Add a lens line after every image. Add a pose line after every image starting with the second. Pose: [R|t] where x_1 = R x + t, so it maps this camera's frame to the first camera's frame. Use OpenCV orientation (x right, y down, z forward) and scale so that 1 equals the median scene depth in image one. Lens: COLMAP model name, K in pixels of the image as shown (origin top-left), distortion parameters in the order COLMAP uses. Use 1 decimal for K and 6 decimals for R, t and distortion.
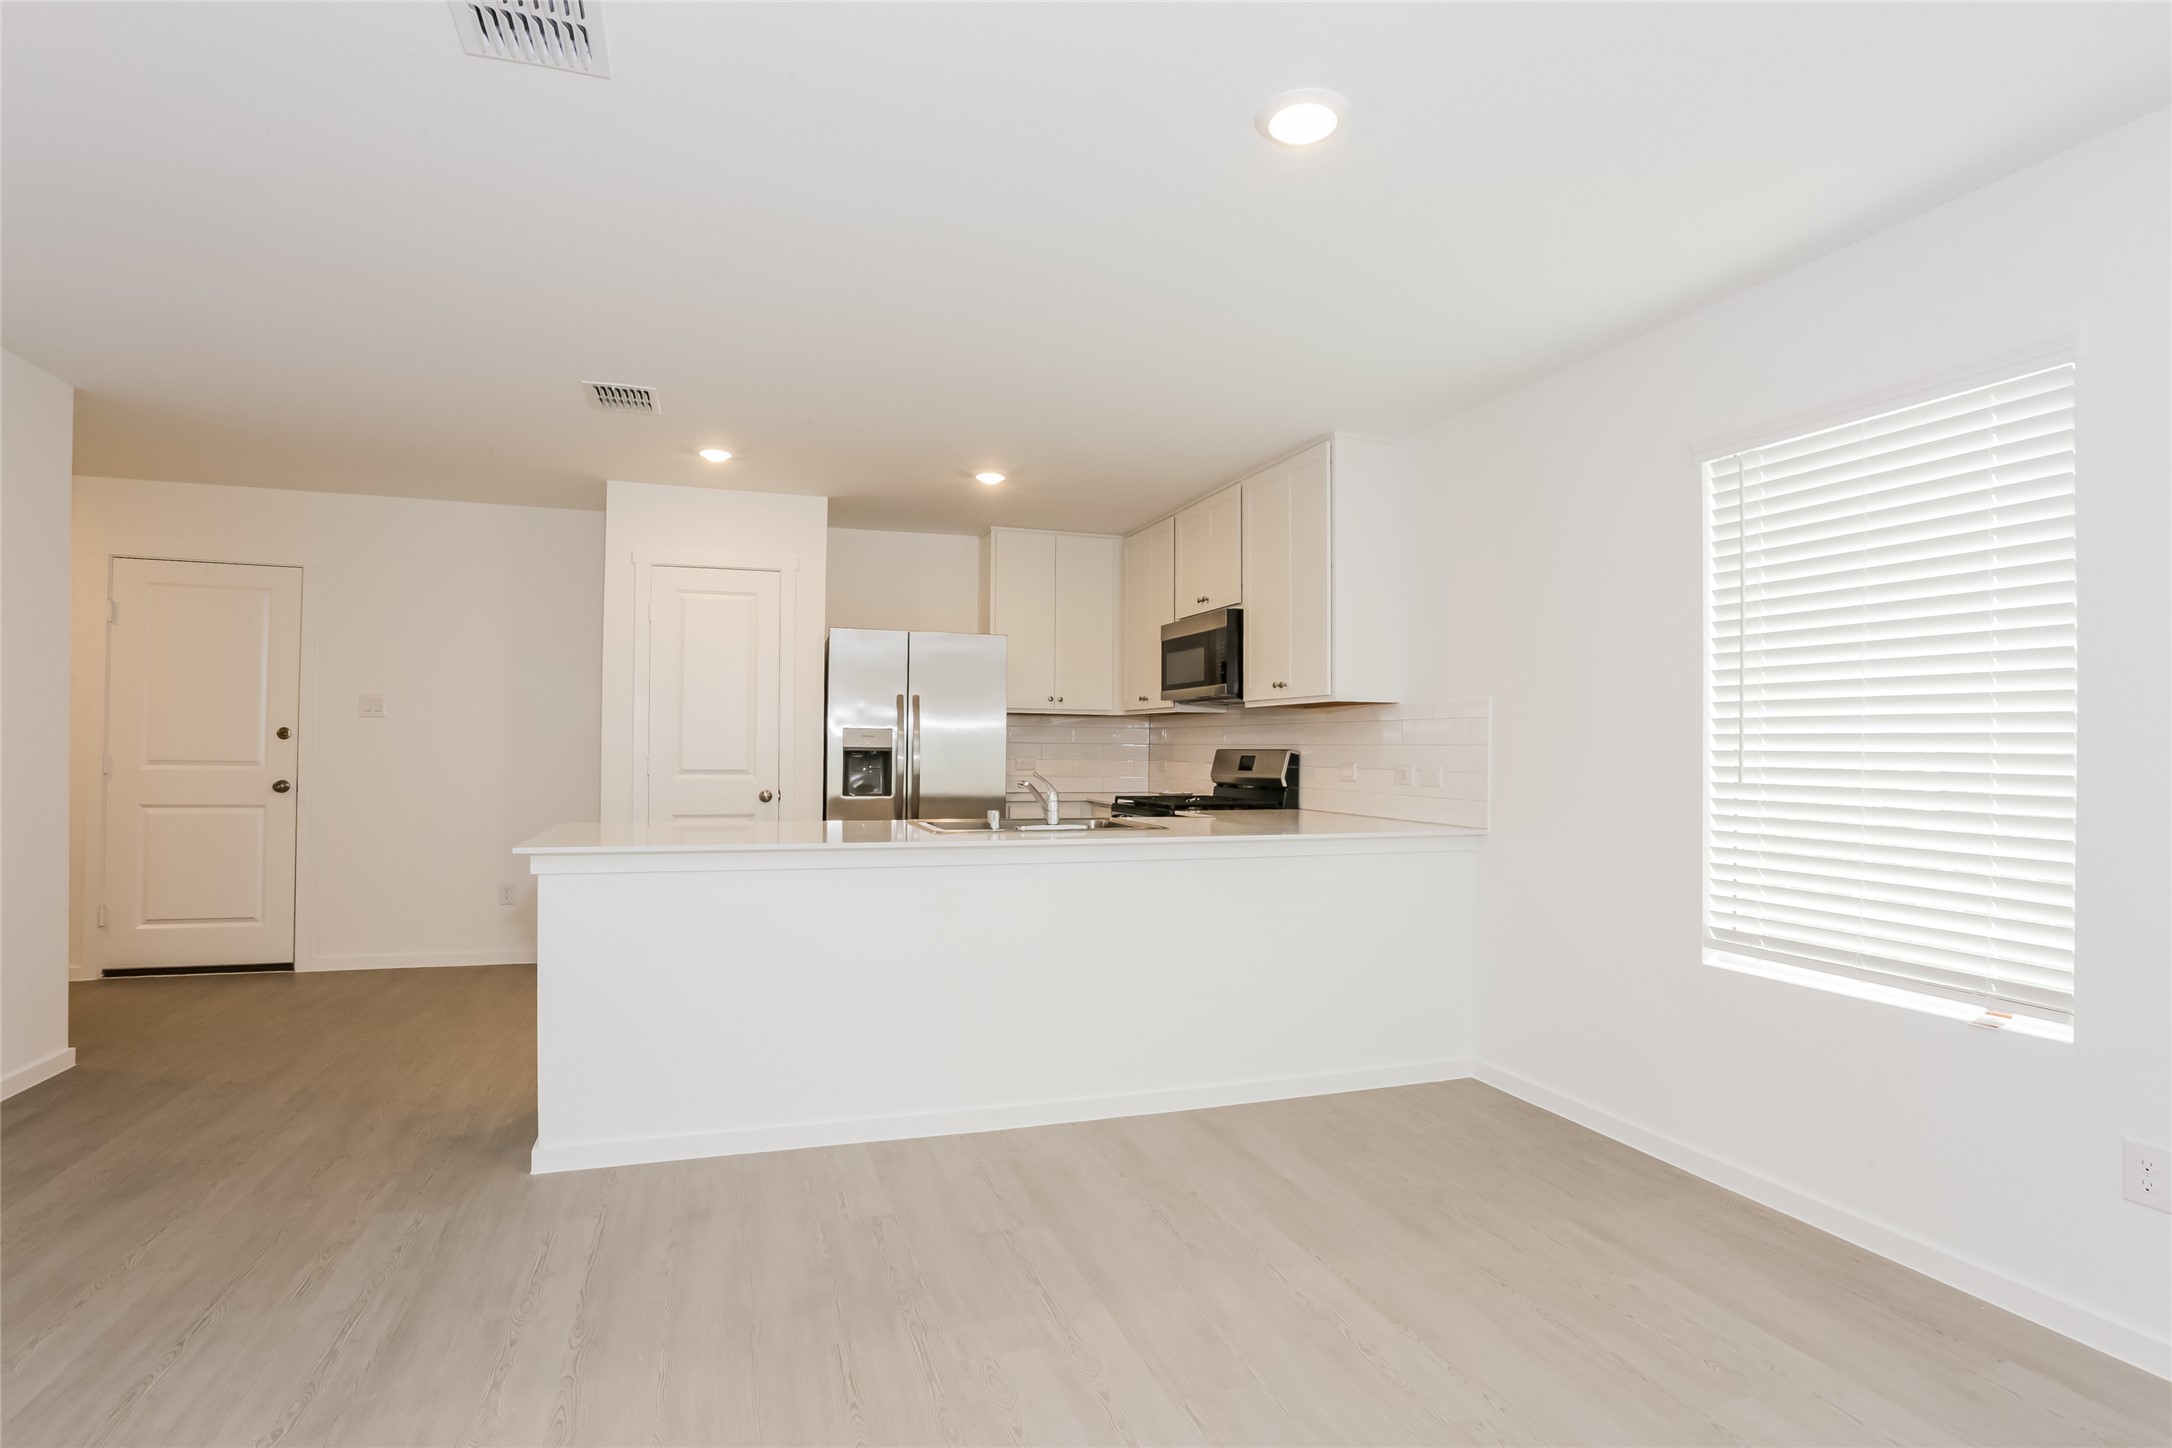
lens RADIAL K [[1089.3, 0, 1057.4], [0, 1089.3, 722.1], [0, 0, 1]] dist [-0.098608, 0.062626]
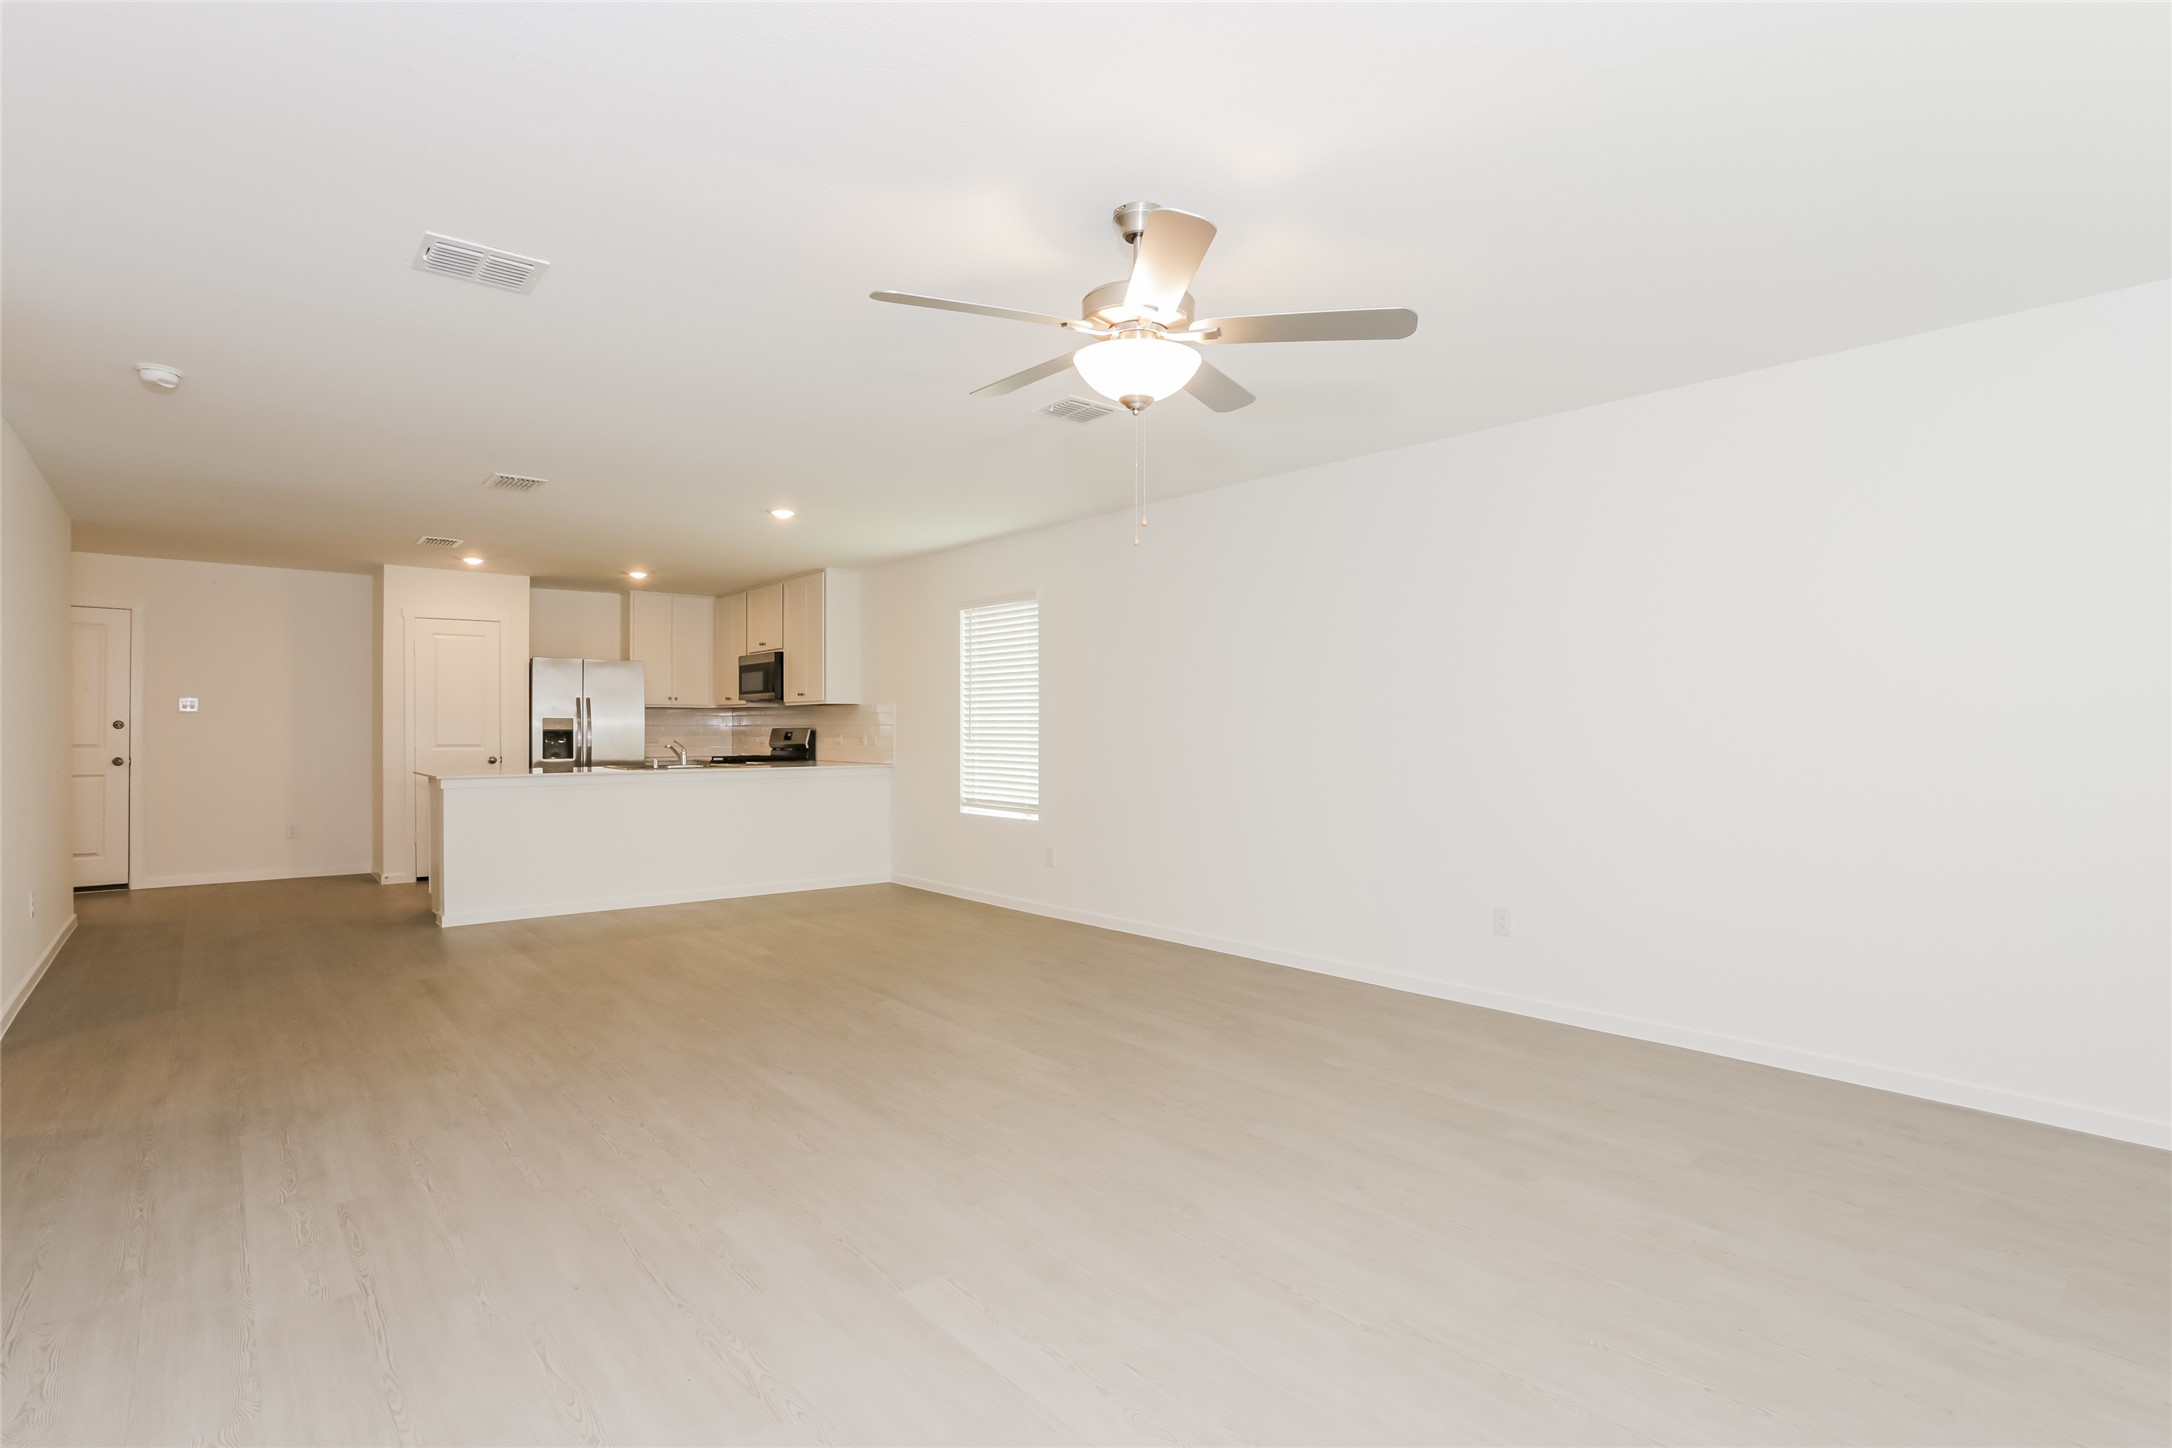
lens RADIAL K [[1089.3, 0, 1057.4], [0, 1089.3, 722.1], [0, 0, 1]] dist [-0.098608, 0.062626]
pose [[0.932323, -0.008505, 0.361527, -0.056227], [0.001881, 0.999824, 0.018669, -0.017571], [-0.361622, -0.016725, 0.932175, -0.824656]]
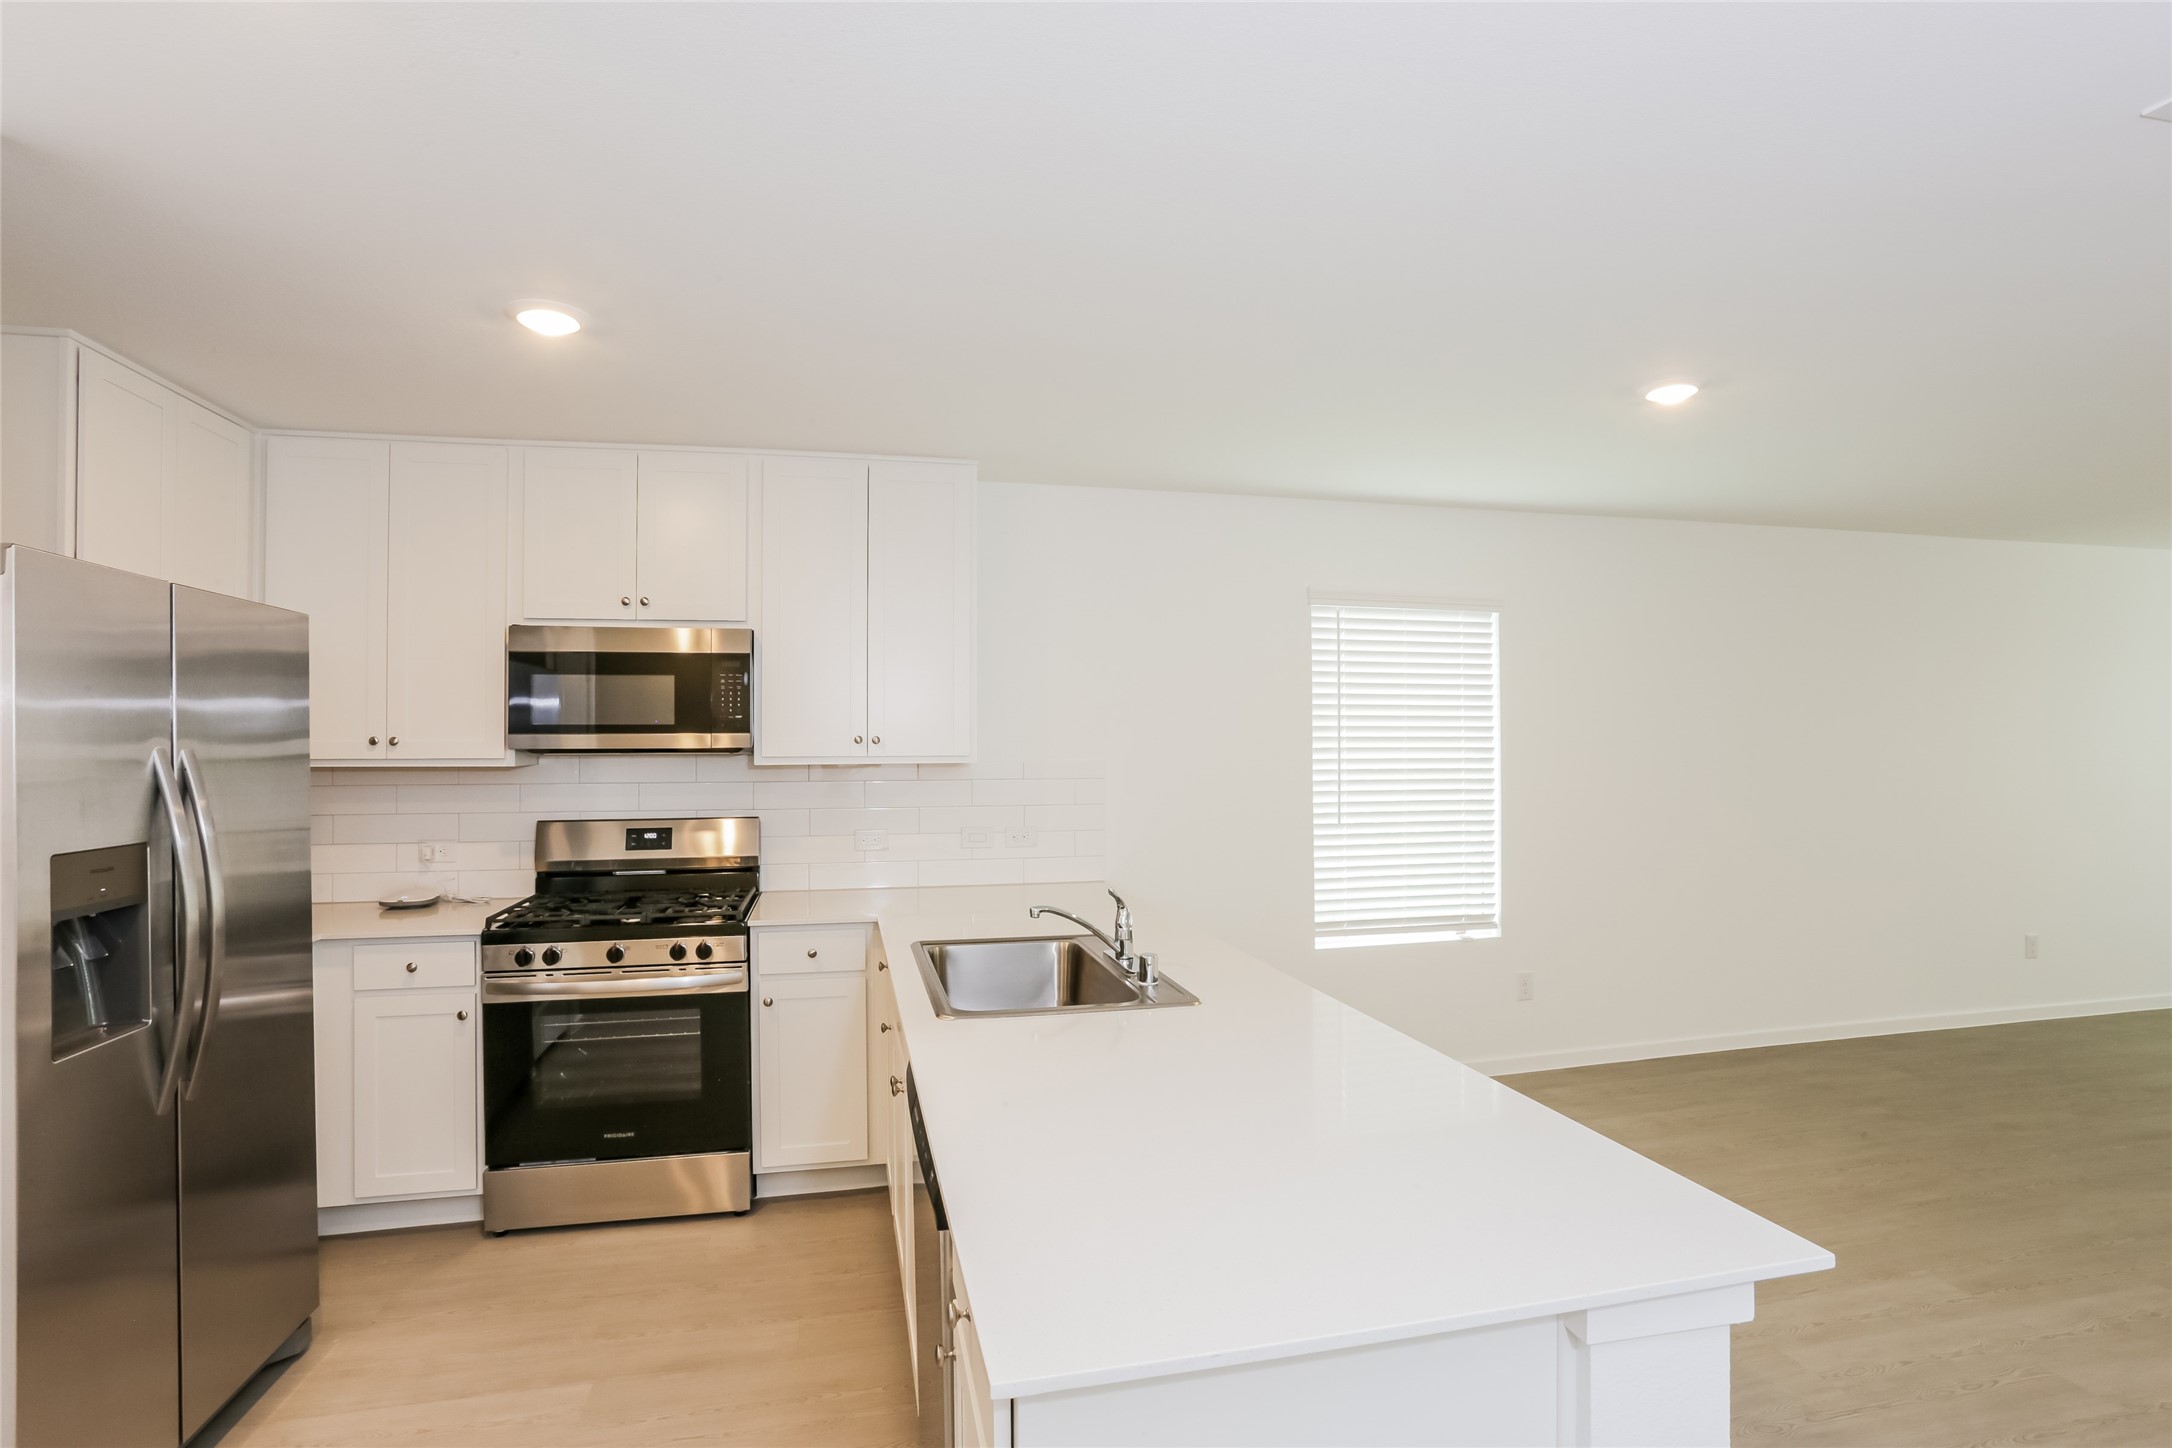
lens RADIAL K [[1089.3, 0, 1057.4], [0, 1089.3, 722.1], [0, 0, 1]] dist [-0.098608, 0.062626]
pose [[0.076765, 0.005550, 0.997034, -0.509347], [-0.017589, 0.999836, -0.004211, -0.040364], [-0.996894, -0.017213, 0.076850, 0.703006]]
